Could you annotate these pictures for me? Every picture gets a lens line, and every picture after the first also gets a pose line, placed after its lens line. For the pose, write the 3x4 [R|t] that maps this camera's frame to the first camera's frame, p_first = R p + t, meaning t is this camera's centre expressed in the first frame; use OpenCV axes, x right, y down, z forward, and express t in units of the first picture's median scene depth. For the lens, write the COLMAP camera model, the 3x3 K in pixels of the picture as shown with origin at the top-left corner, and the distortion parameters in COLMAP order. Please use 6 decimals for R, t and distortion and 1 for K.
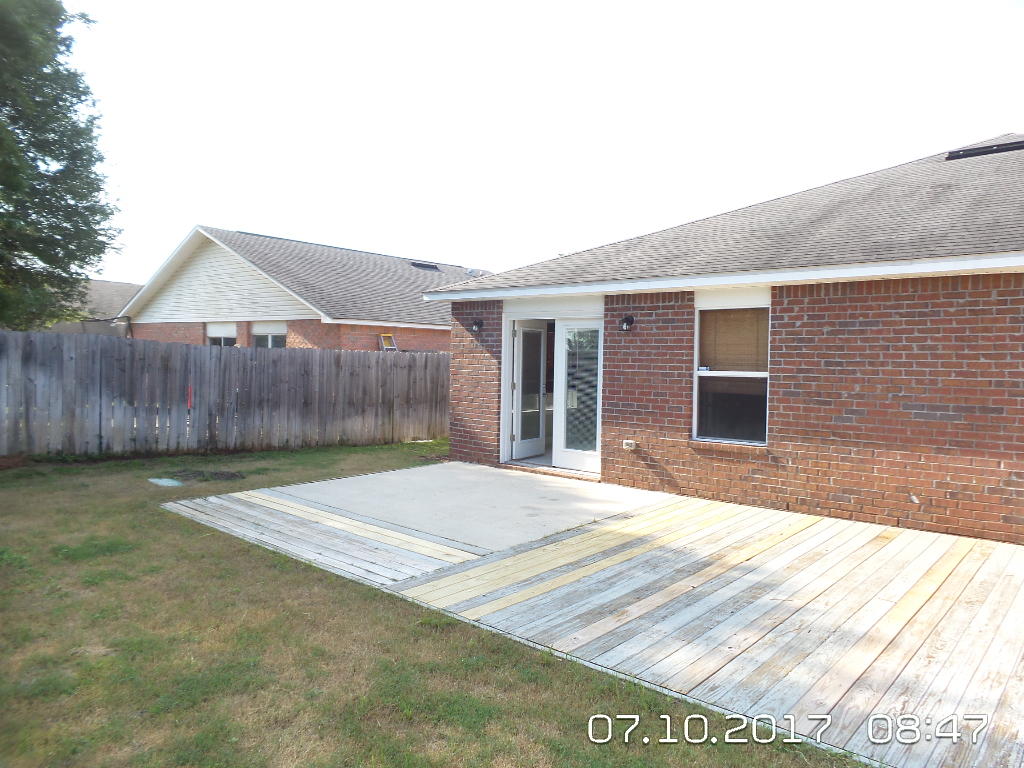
lens RADIAL K [[710.1, 0, 509.8], [0, 710.1, 390.5], [0, 0, 1]] dist [-0.004603, 0.010719]
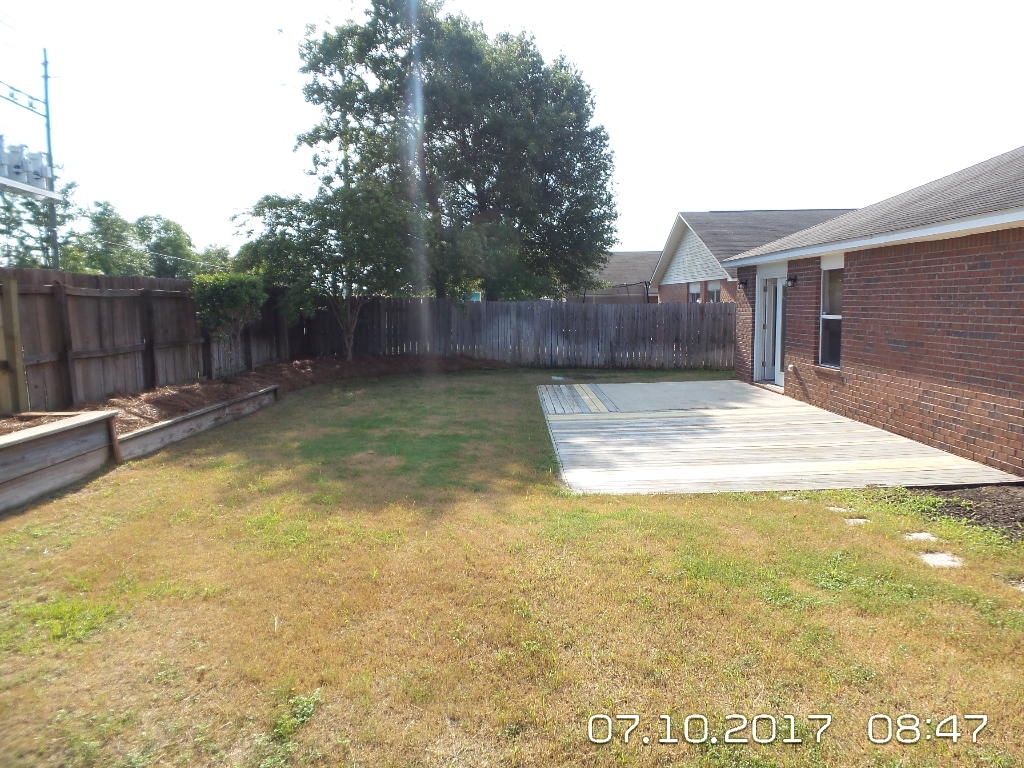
lens RADIAL K [[710.1, 0, 516.5], [0, 710.1, 378.4], [0, 0, 1]] dist [-0.004603, 0.010719]
pose [[0.649240, 0.047485, -0.759100, 0.830847], [0.000702, 0.998011, 0.063030, 0.006564], [0.760583, -0.041454, 0.647916, -0.300412]]
